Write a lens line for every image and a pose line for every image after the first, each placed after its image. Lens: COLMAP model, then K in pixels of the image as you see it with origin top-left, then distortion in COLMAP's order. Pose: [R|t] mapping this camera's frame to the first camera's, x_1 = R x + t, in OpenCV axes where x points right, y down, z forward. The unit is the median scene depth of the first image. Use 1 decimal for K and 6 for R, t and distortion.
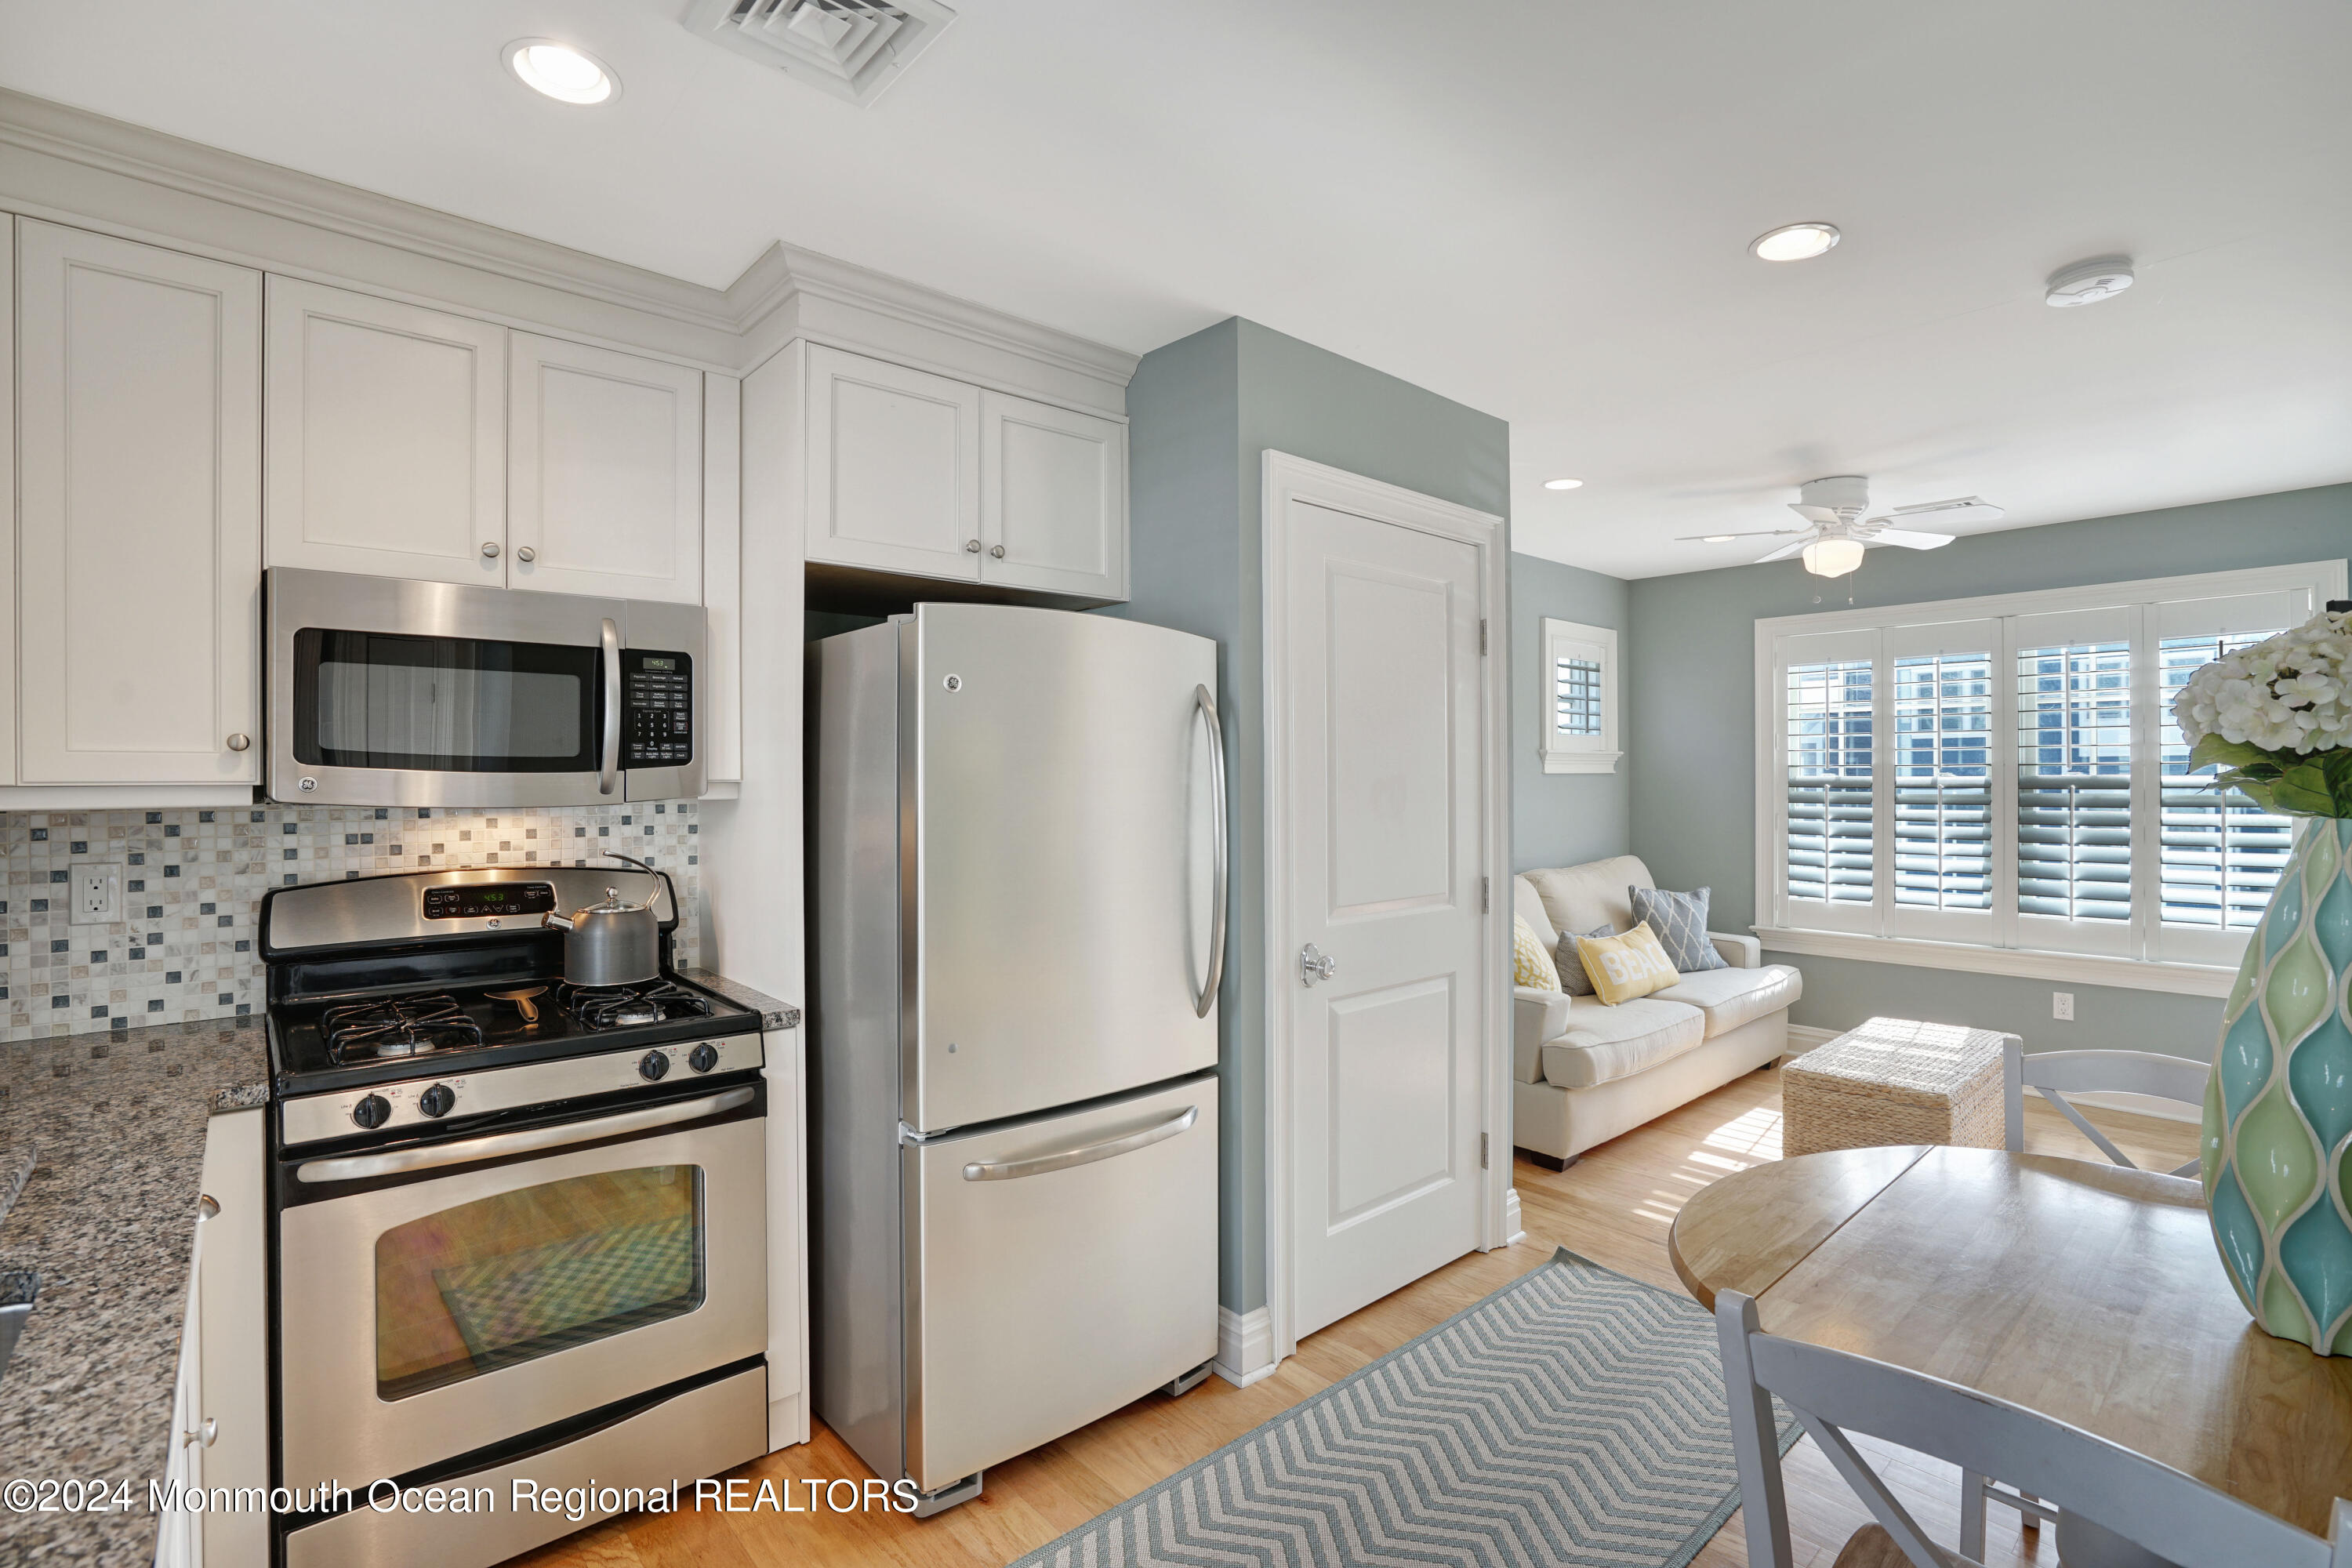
lens RADIAL K [[1089.4, 0, 1172.8], [0, 1089.4, 779.0], [0, 0, 1]] dist [-0.064142, 0.027867]
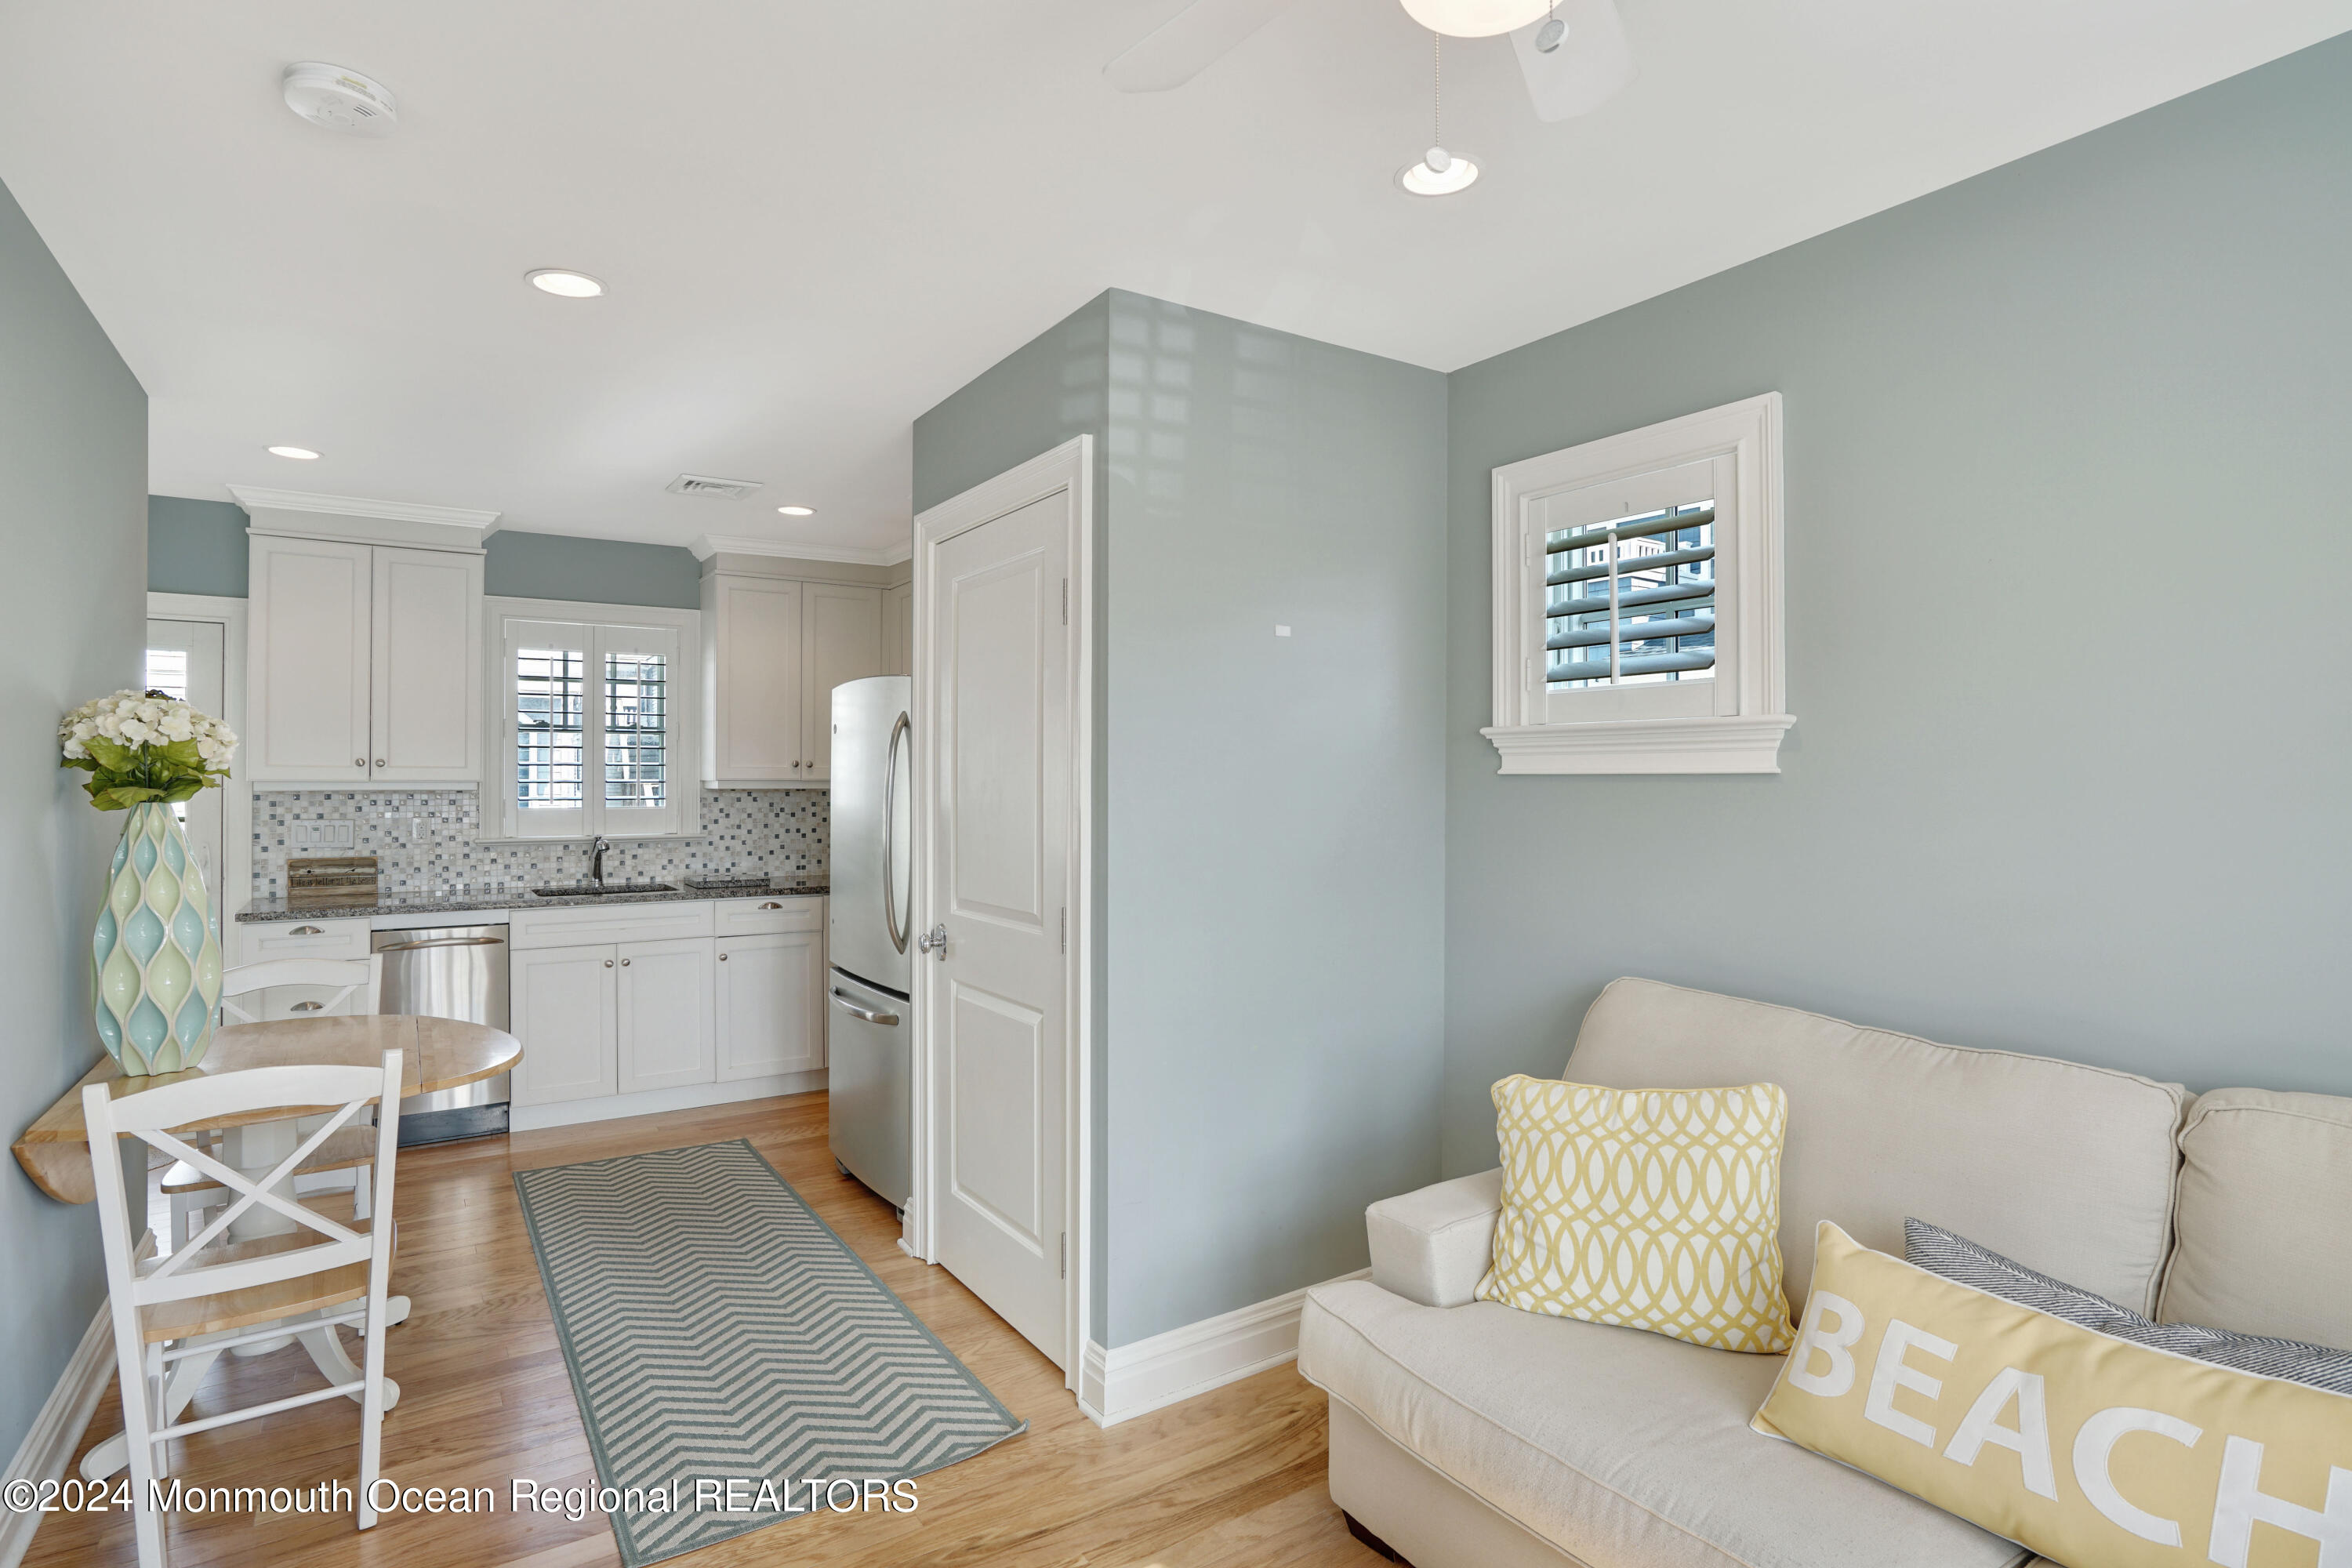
lens RADIAL K [[1155.2, 0, 1176.0], [0, 1155.2, 784.0], [0, 0, 1]] dist [-0.051779, 0.017222]
pose [[-0.118326, 0.007259, -0.992948, 1.363871], [-0.001040, 0.999972, 0.007434, -0.006274], [0.992974, 0.001913, -0.118315, 1.451698]]
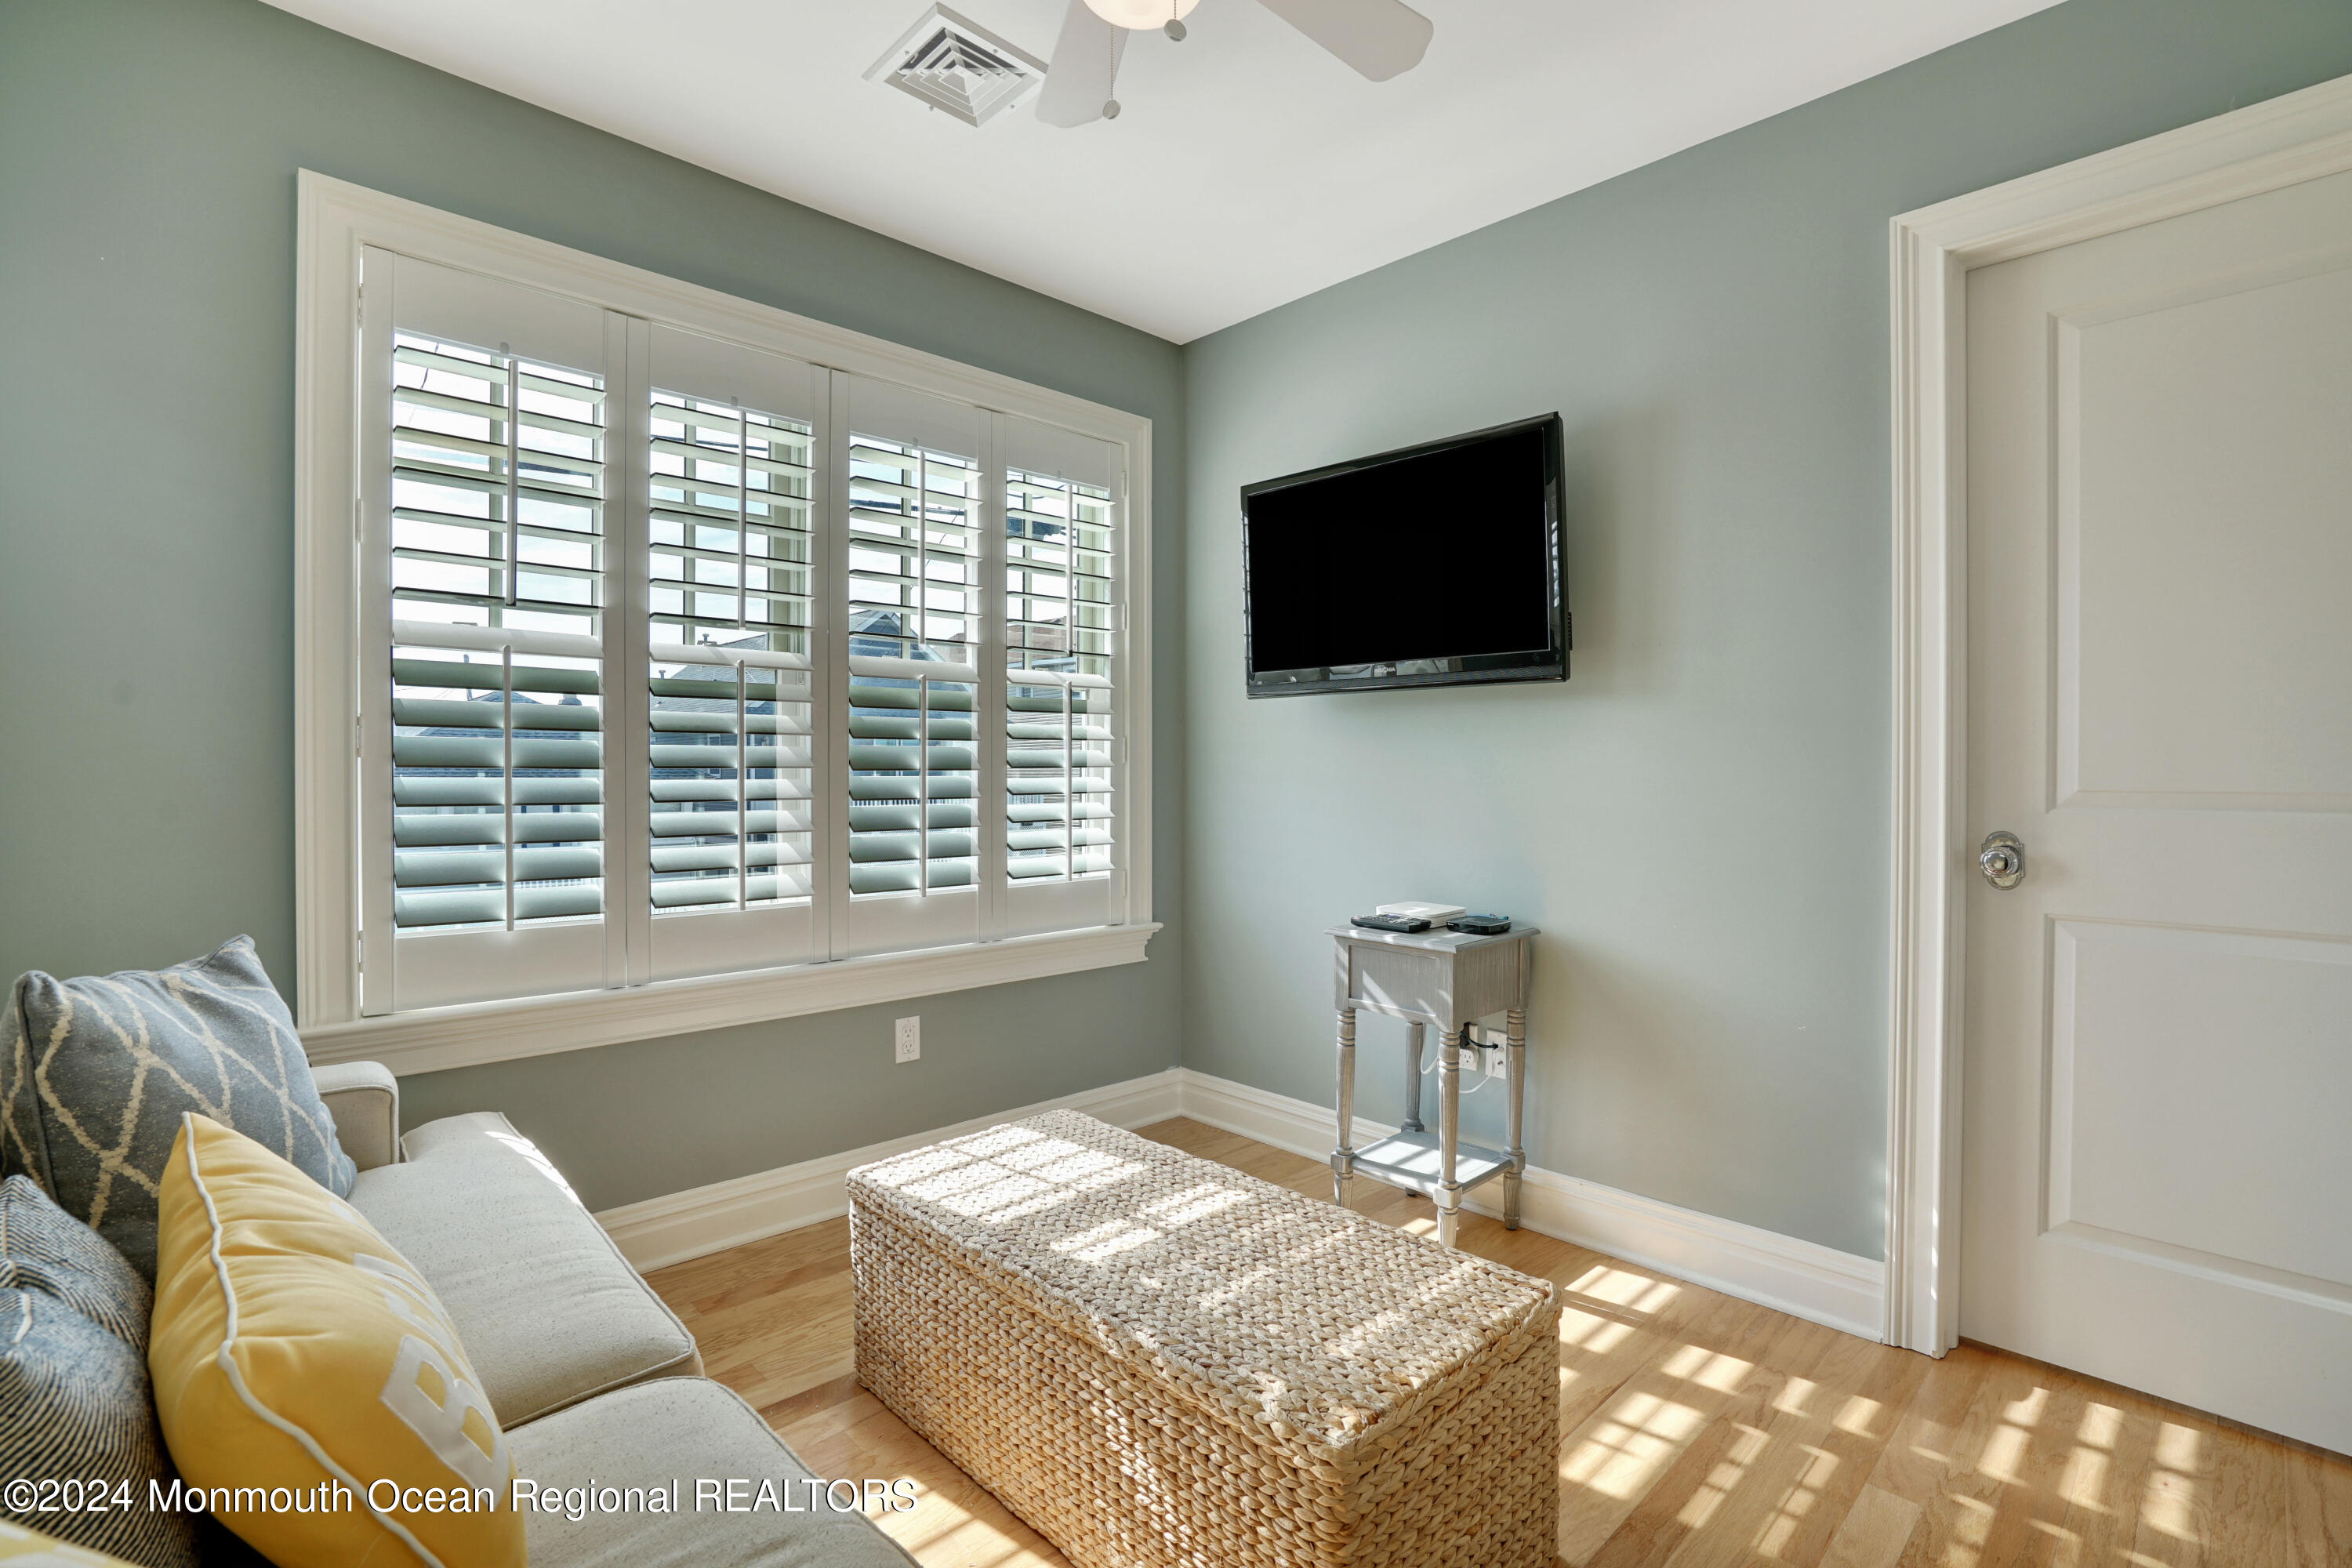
lens RADIAL K [[1089.4, 0, 1172.8], [0, 1089.4, 779.0], [0, 0, 1]] dist [-0.064142, 0.027867]
pose [[-0.062867, -0.003028, 0.998017, 0.381333], [-0.000405, 0.999995, 0.003009, 0.113897], [-0.998022, -0.000215, -0.062868, 1.563939]]
